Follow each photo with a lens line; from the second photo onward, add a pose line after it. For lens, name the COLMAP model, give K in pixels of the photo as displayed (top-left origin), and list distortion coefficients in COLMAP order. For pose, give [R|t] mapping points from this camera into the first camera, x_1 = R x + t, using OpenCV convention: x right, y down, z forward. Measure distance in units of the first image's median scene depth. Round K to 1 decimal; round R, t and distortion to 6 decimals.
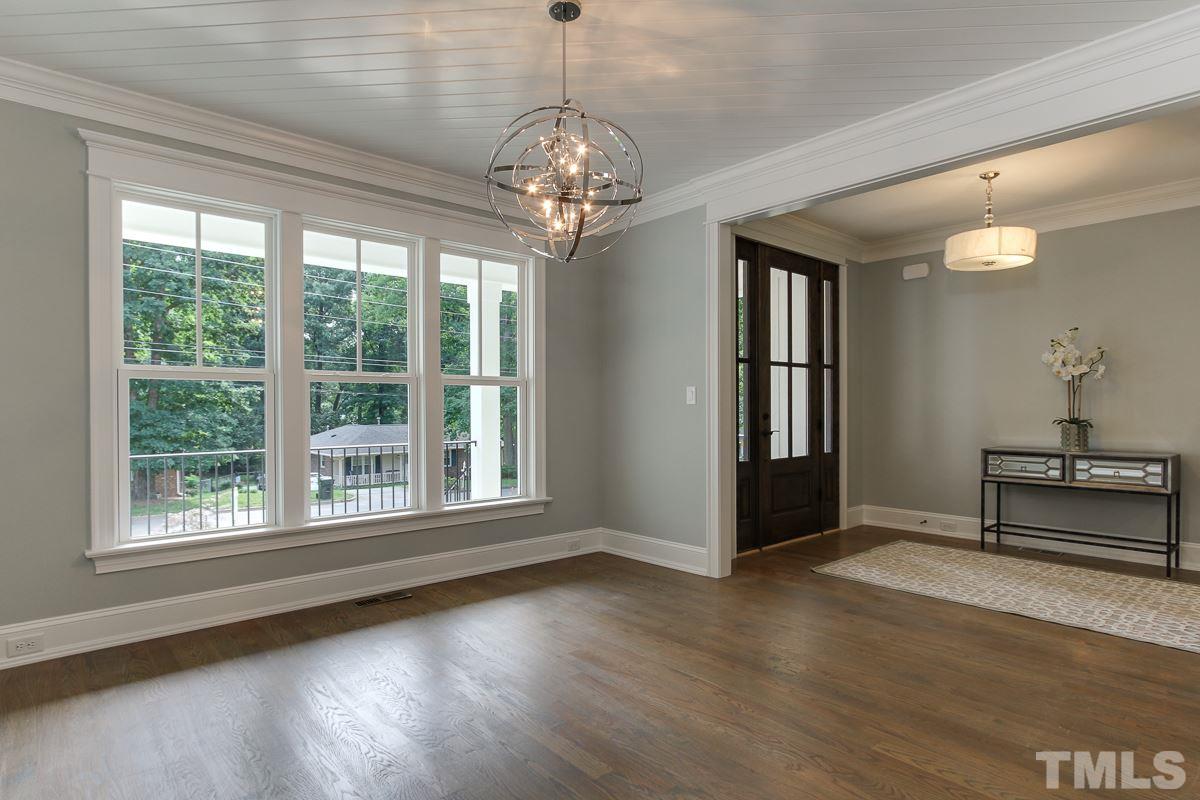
lens RADIAL K [[649.8, 0, 591.3], [0, 649.8, 410.0], [0, 0, 1]] dist [0.001630, 0.000907]
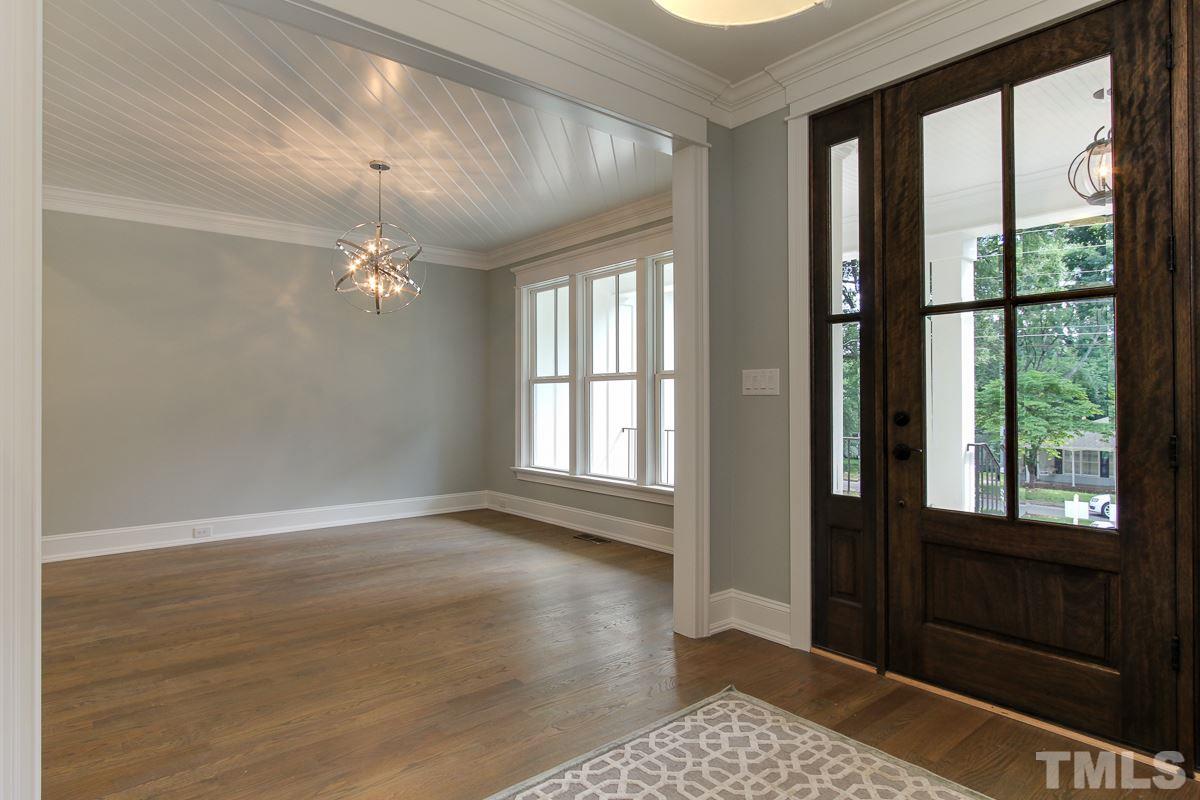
lens RADIAL K [[649.8, 0, 590.1], [0, 649.8, 391.7], [0, 0, 1]] dist [0.001630, 0.000907]
pose [[-0.033366, -0.010232, -0.999391, 0.997570], [-0.006350, 0.999930, -0.010025, -0.005452], [0.999423, 0.006011, -0.033428, 0.982609]]
